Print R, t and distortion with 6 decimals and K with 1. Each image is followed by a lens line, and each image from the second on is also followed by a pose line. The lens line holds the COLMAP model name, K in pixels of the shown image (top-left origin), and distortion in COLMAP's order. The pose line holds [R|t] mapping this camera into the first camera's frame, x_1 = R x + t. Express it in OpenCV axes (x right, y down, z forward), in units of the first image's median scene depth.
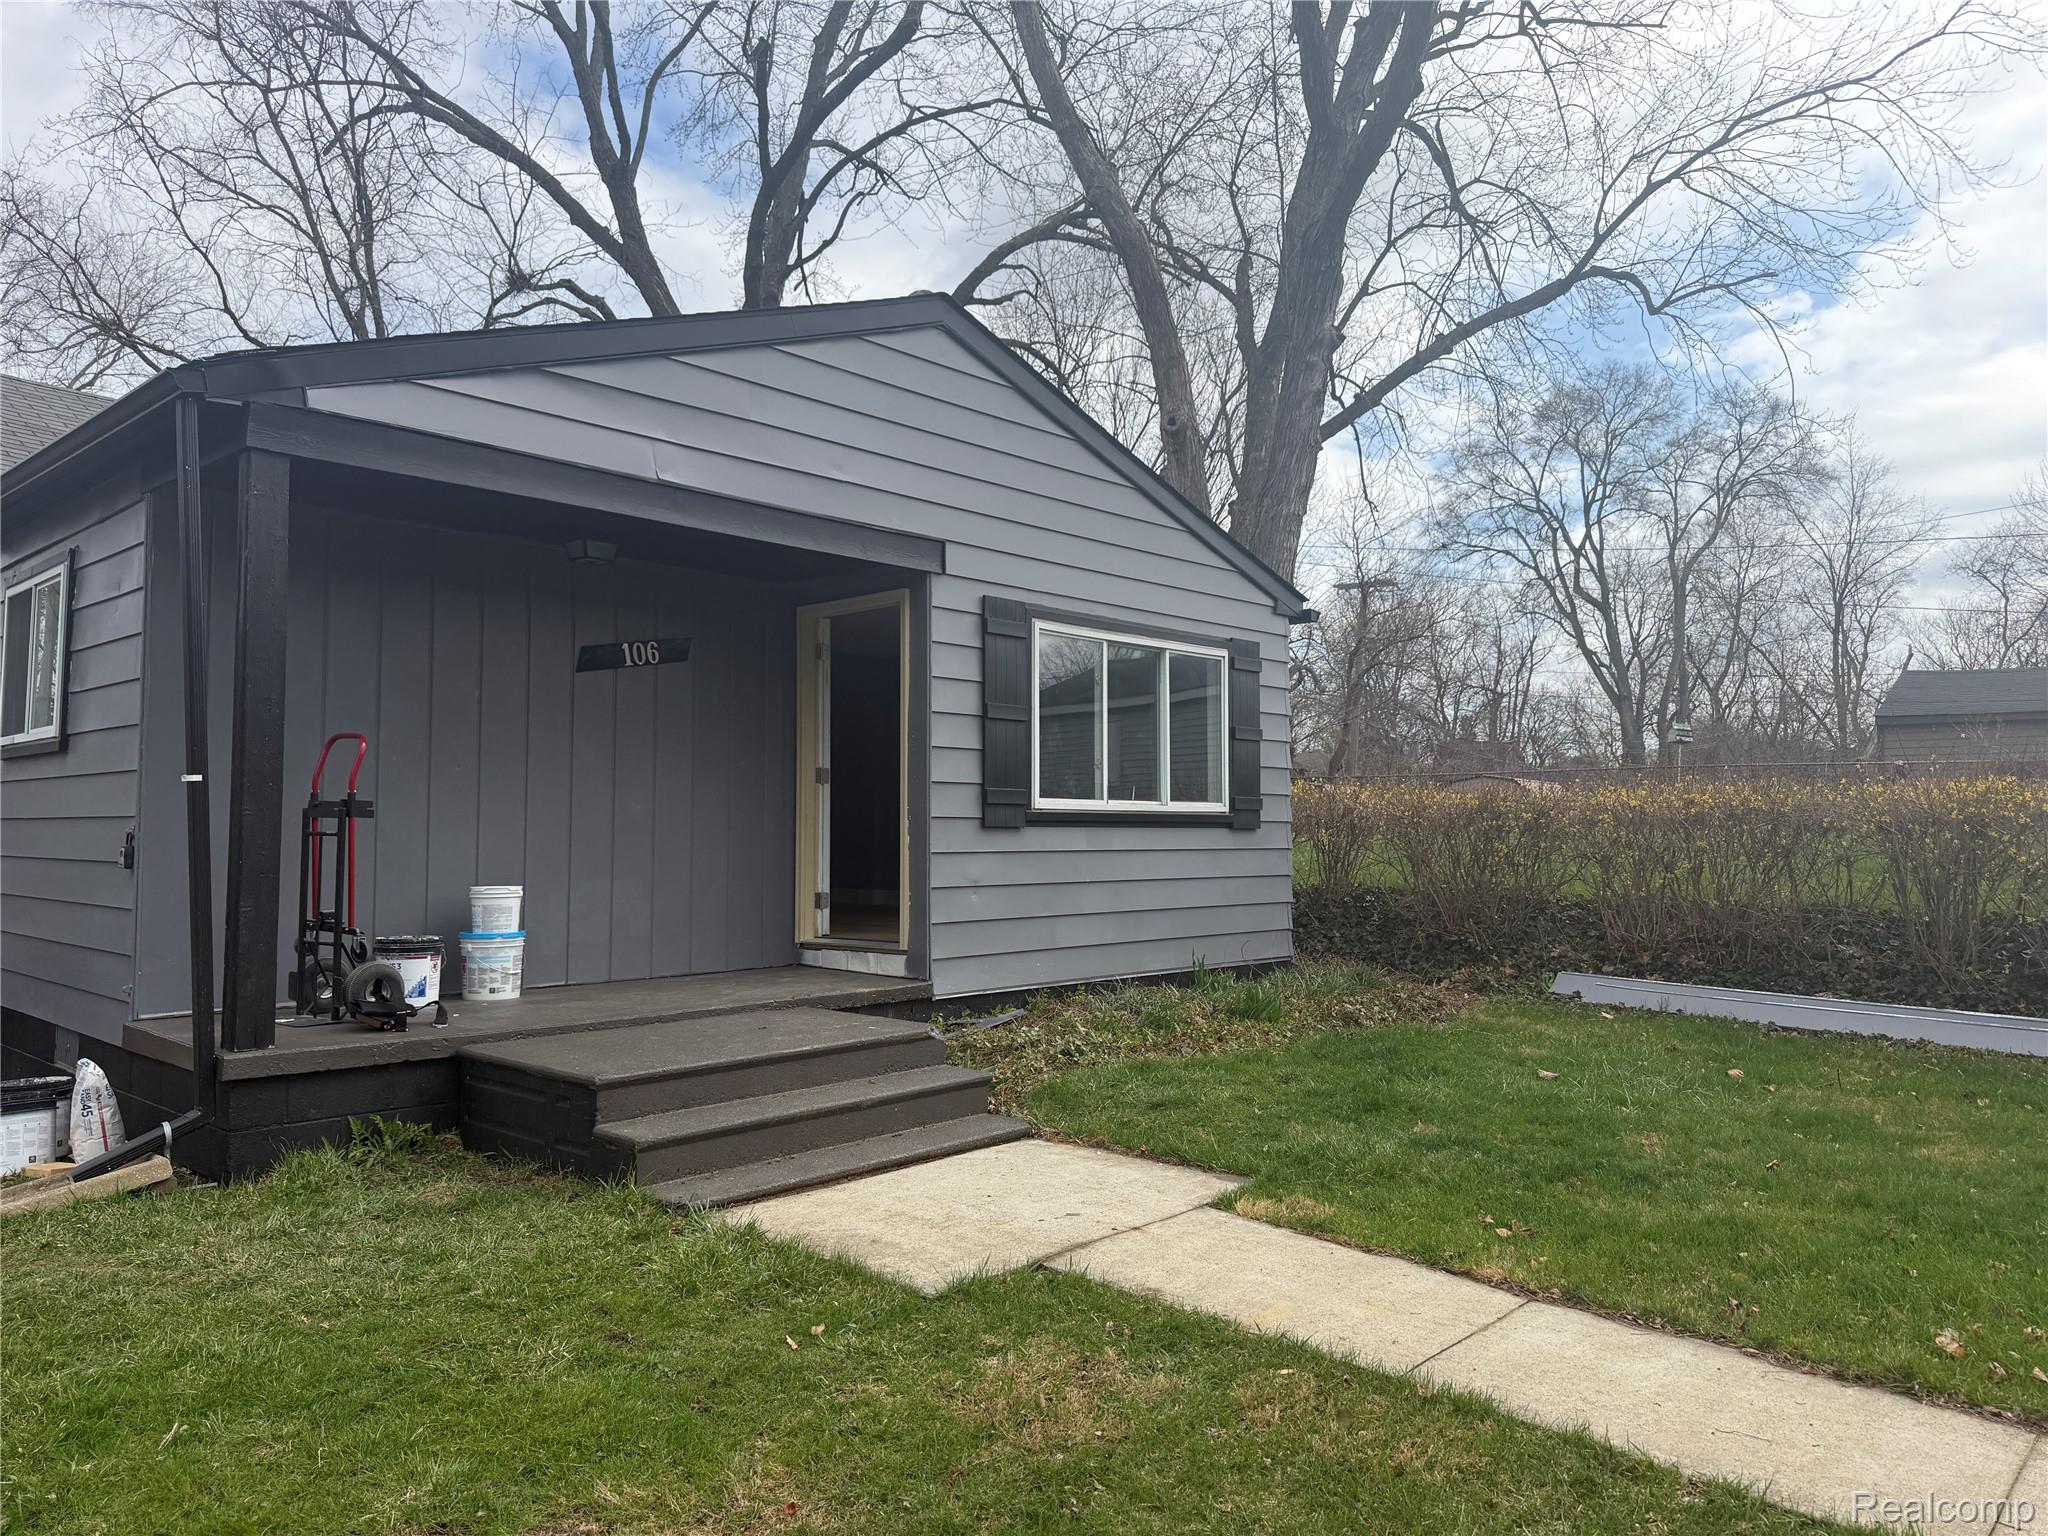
lens RADIAL K [[1430.3, 0, 1024.0], [0, 1430.3, 768.0], [0, 0, 1]] dist [0.070698, -0.088254]
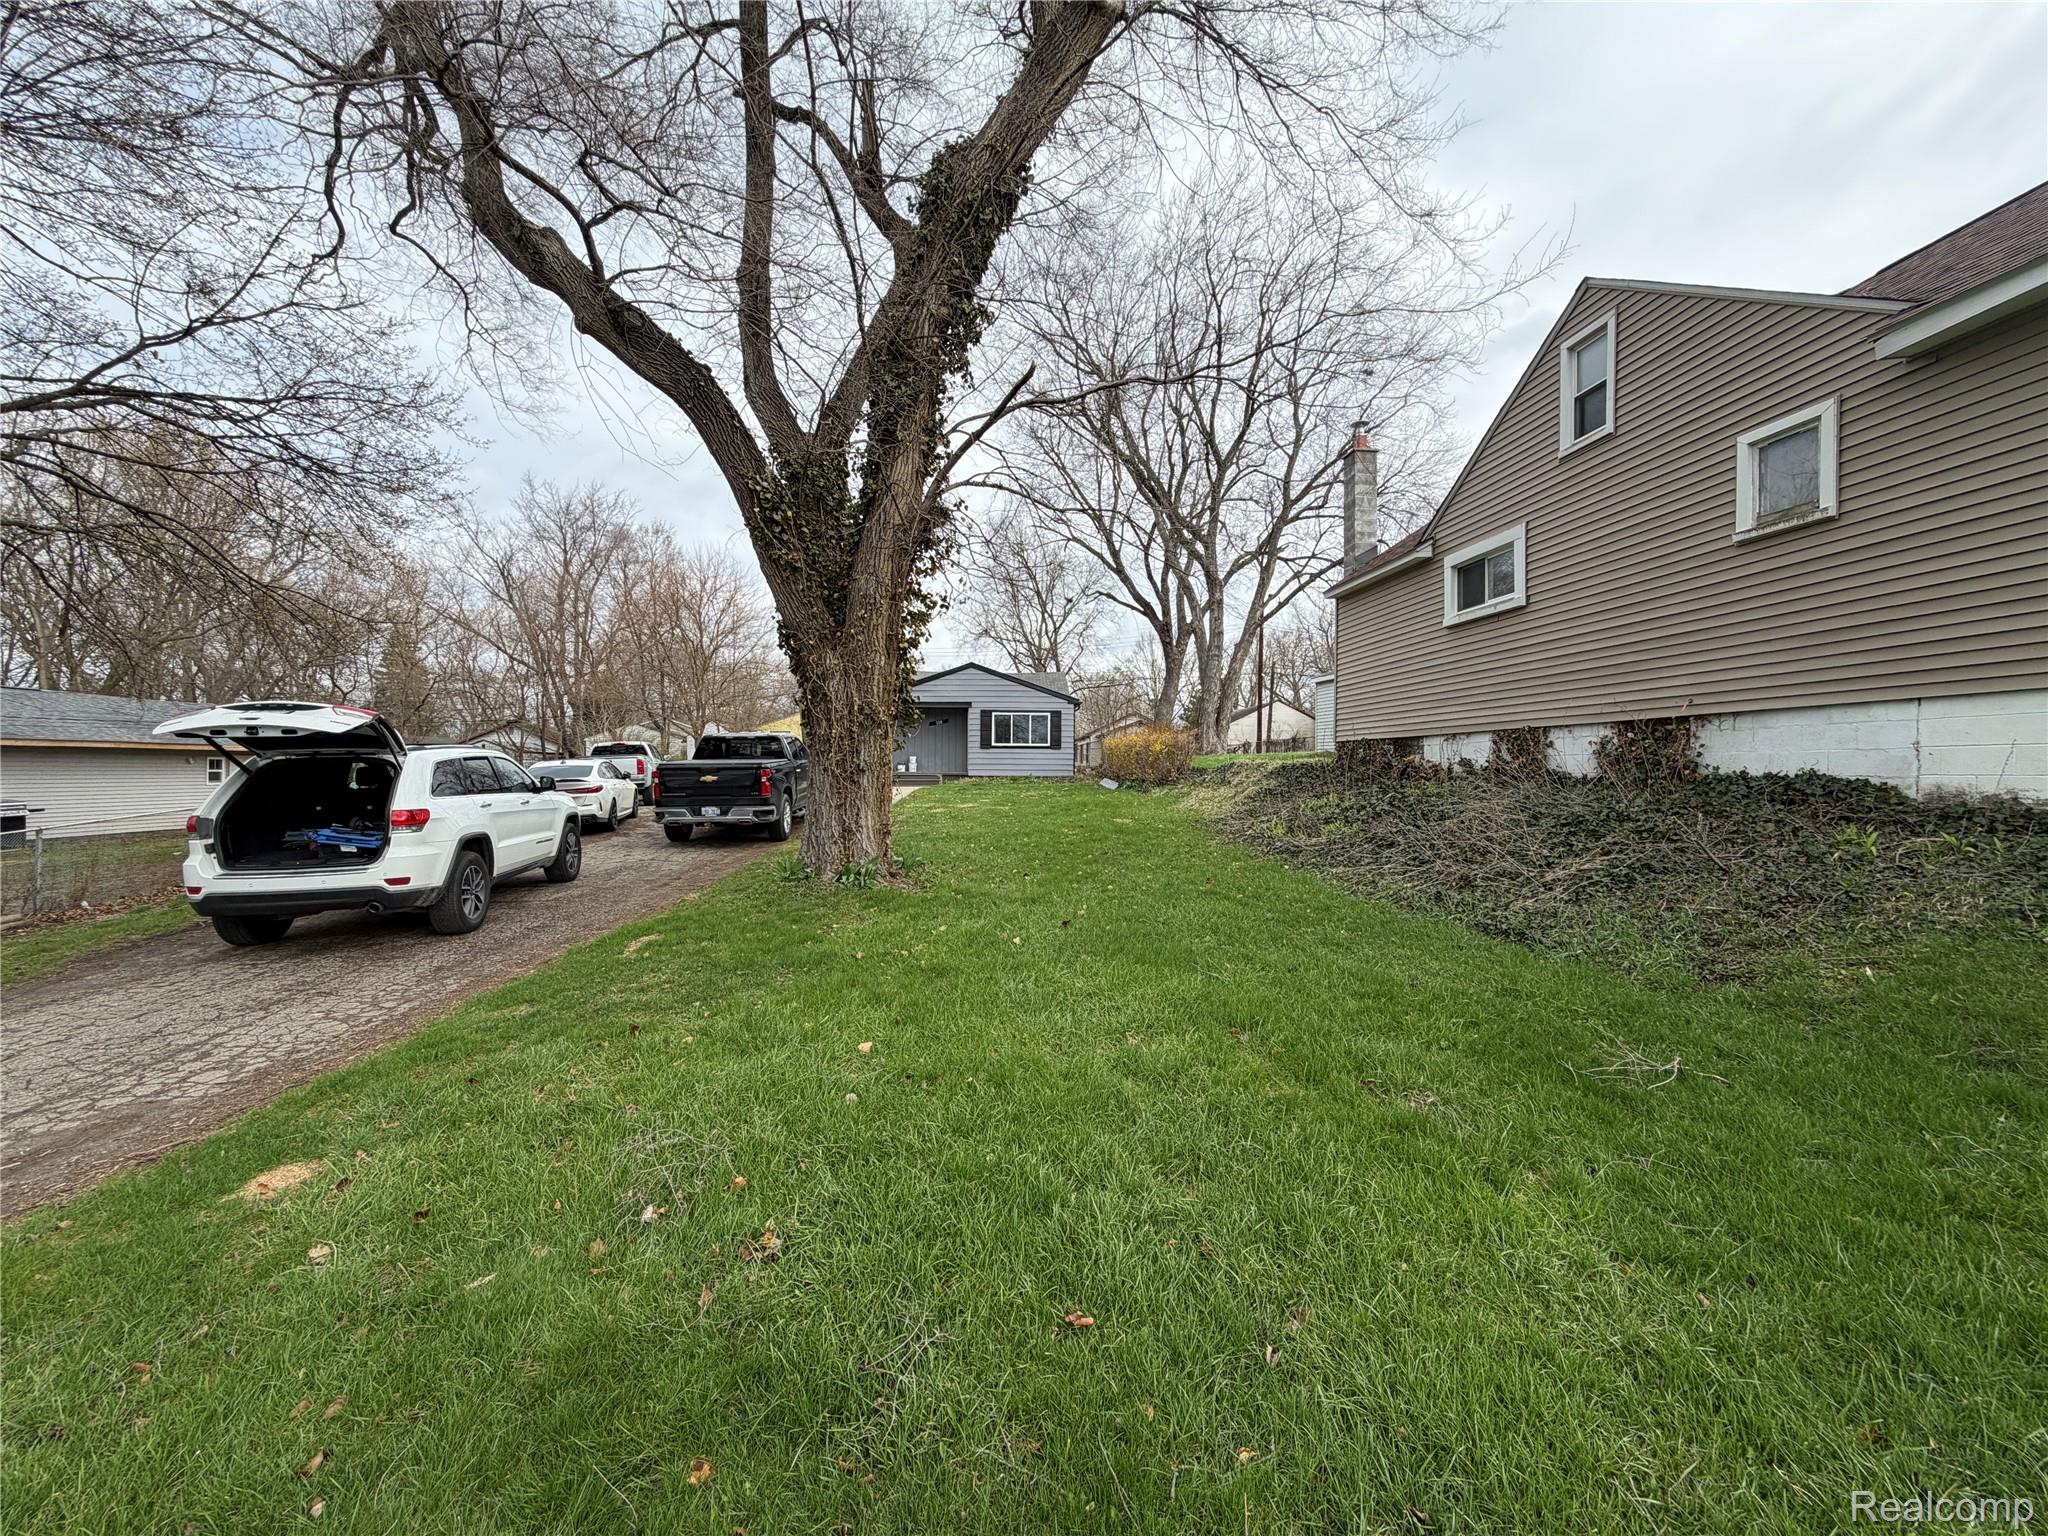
lens RADIAL K [[819.6, 0, 1024.0], [0, 819.6, 768.0], [0, 0, 1]] dist [-0.000003, -0.000002]
pose [[0.754859, -0.006047, -0.655860, 2.251899], [0.027887, 0.999349, 0.022882, 0.048776], [0.655294, -0.035563, 0.754536, -1.430600]]
